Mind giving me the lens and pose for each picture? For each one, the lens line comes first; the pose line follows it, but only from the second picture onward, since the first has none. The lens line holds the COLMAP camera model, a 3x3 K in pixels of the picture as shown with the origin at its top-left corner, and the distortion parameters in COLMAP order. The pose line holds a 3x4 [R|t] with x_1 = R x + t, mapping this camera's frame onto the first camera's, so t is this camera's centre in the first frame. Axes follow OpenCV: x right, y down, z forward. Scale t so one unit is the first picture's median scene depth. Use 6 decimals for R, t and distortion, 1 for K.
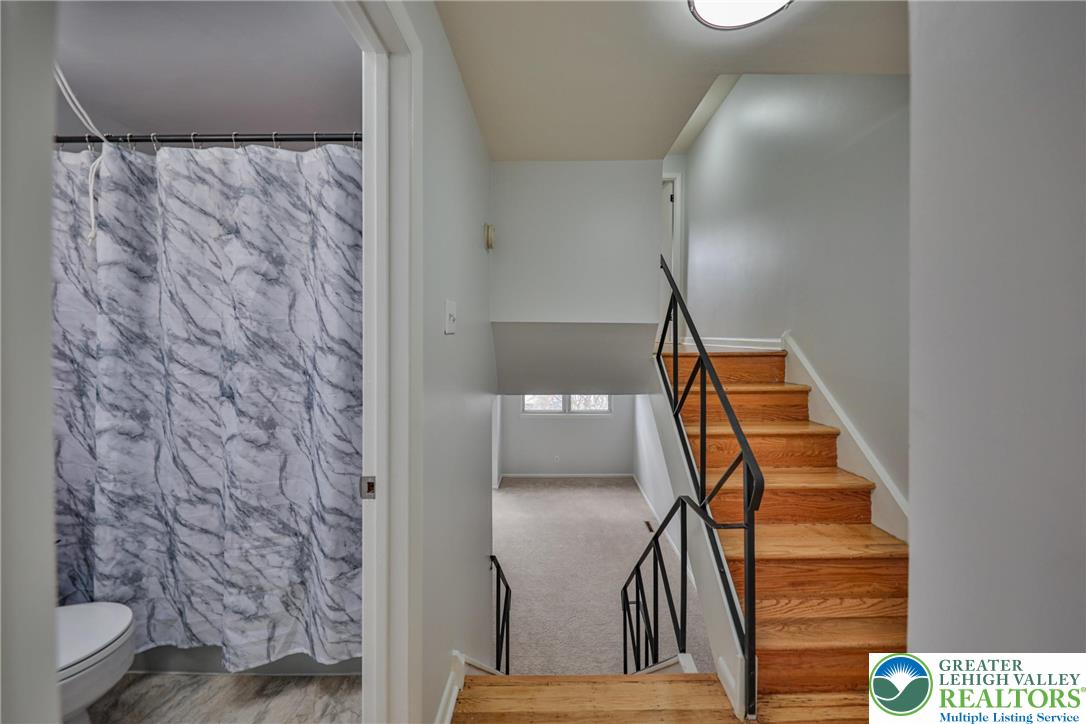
lens RADIAL K [[397.3, 0, 550.5], [0, 397.3, 360.3], [0, 0, 1]] dist [0.001360, -0.003780]
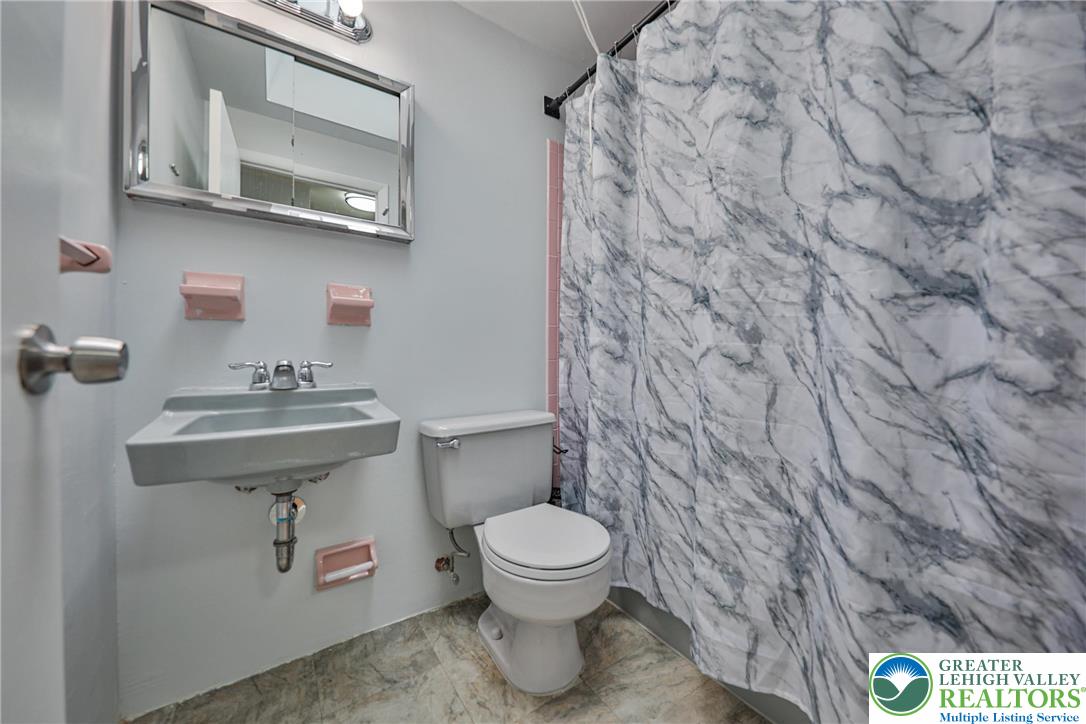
lens RADIAL K [[397.3, 0, 550.5], [0, 397.3, 360.3], [0, 0, 1]] dist [0.001360, -0.003780]
pose [[0.544245, -0.012957, -0.838826, -0.322037], [-0.018719, 0.999444, -0.027583, 0.228503], [0.838717, 0.030714, 0.543700, 0.334102]]
